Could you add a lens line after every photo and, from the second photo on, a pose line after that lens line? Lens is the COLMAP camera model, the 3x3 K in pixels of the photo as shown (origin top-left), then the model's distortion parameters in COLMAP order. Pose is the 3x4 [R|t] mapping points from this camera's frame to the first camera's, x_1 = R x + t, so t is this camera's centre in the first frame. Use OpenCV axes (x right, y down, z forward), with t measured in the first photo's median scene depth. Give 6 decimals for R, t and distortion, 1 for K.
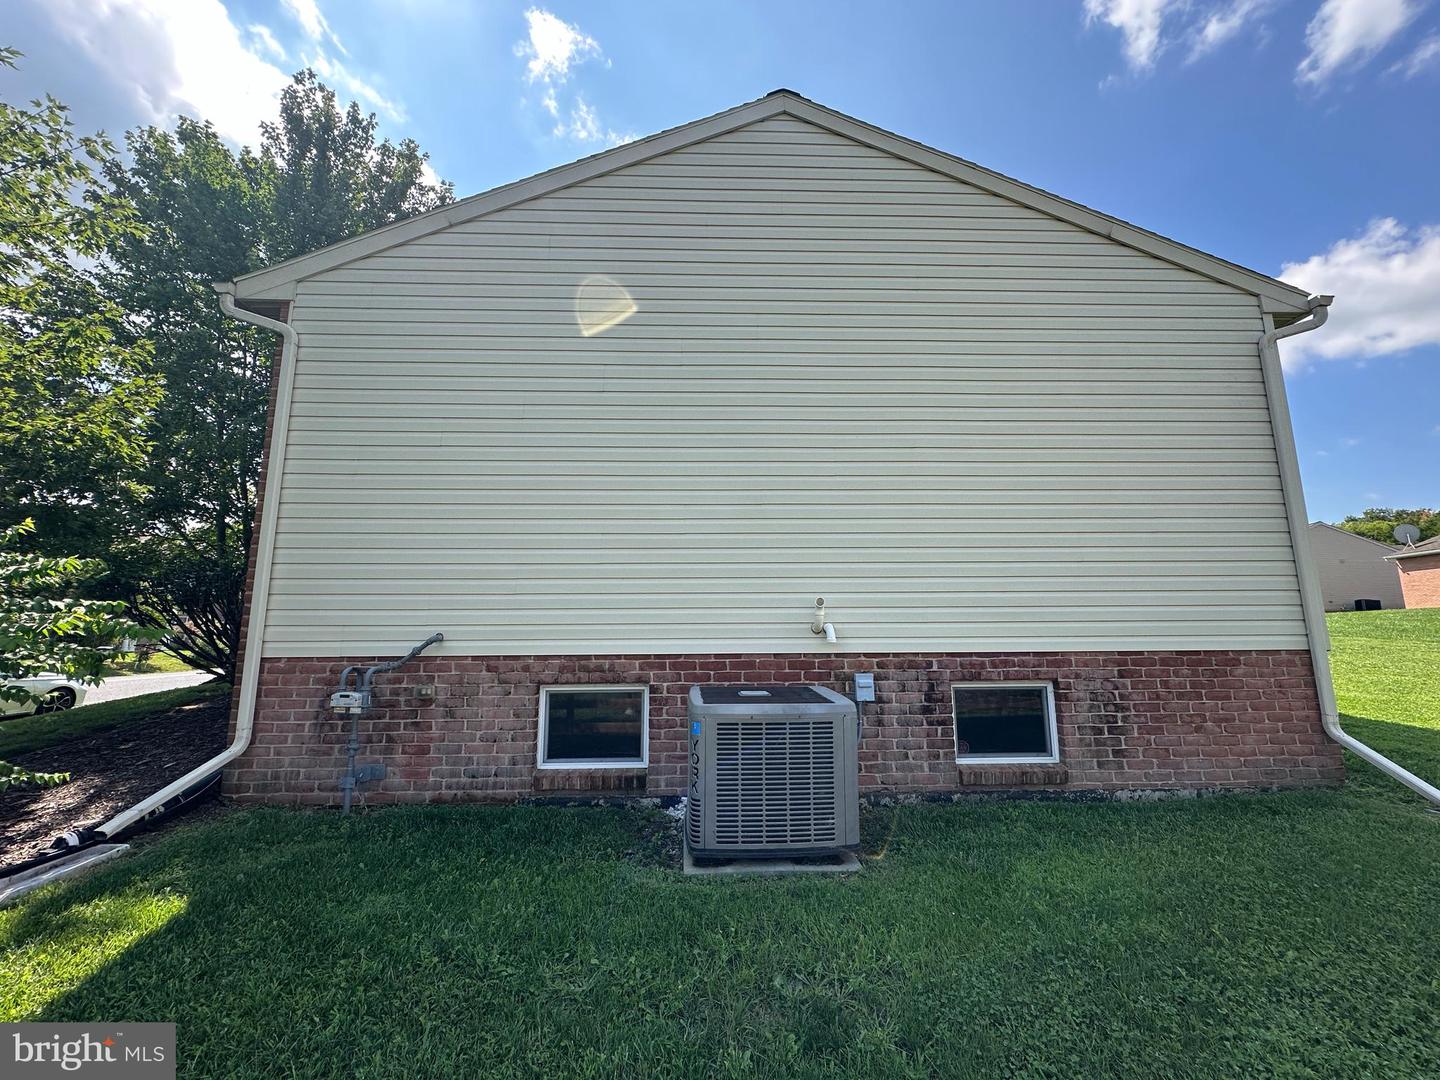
lens RADIAL K [[568.9, 0, 721.3], [0, 568.9, 548.5], [0, 0, 1]] dist [-0.000635, 0.000159]
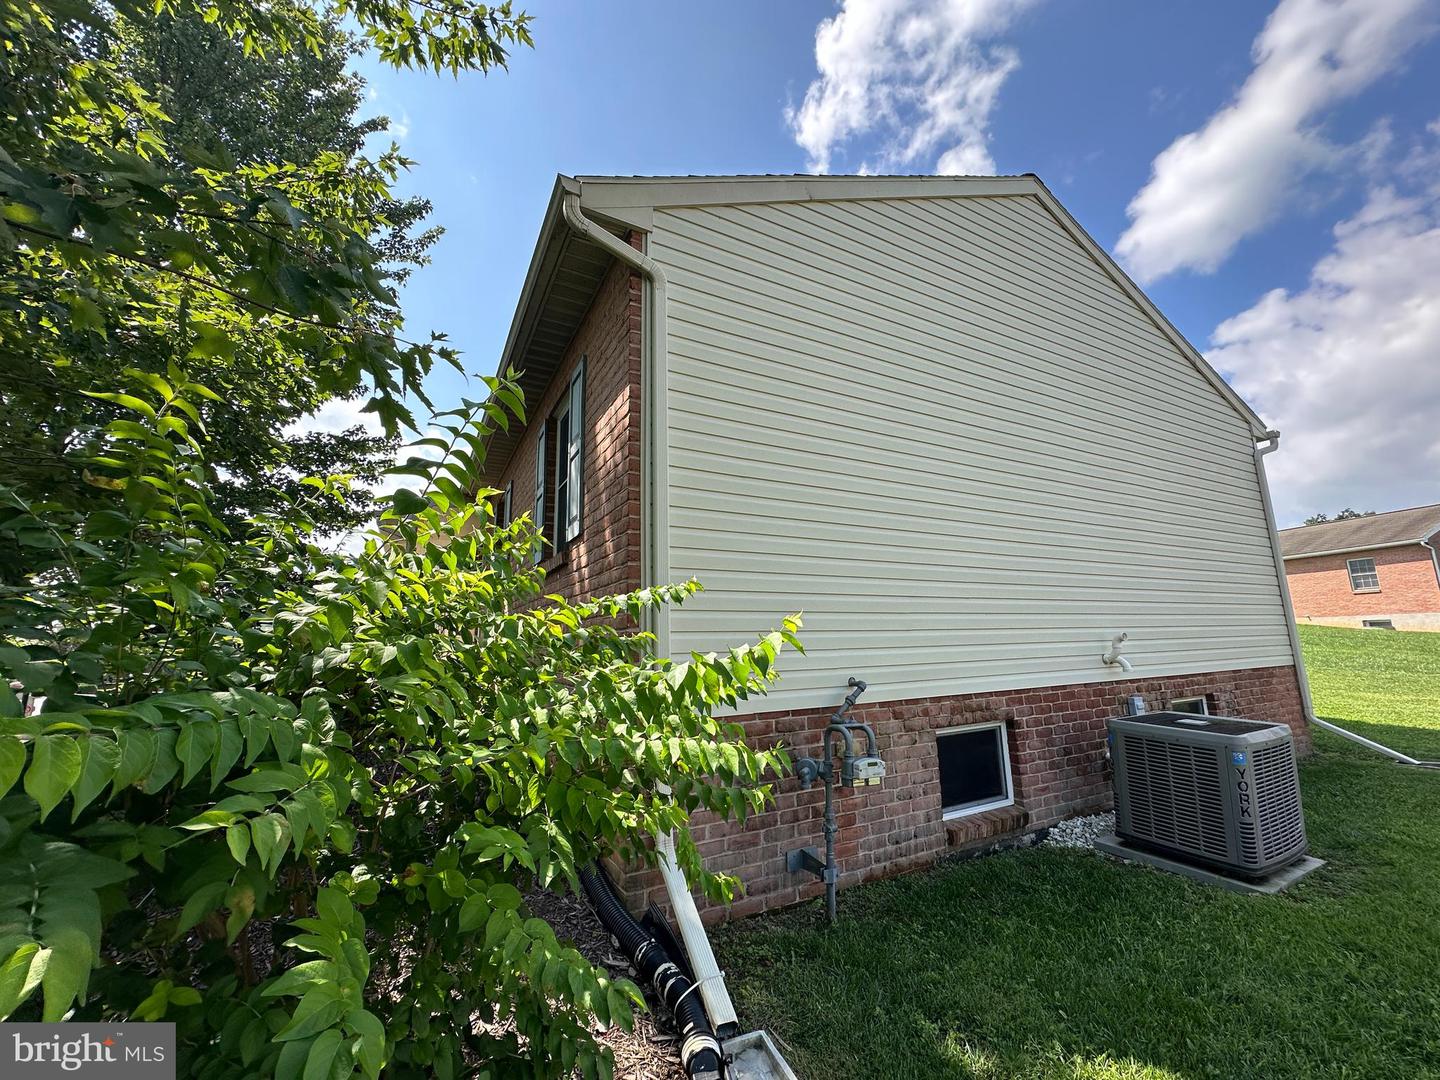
lens RADIAL K [[579.0, 0, 726.5], [0, 579.0, 536.8], [0, 0, 1]] dist [-0.002188, 0.000003]
pose [[0.891528, 0.068447, 0.447764, -1.066169], [-0.055554, 0.997577, -0.041882, -0.013637], [-0.449545, 0.012464, 0.893171, 0.311296]]
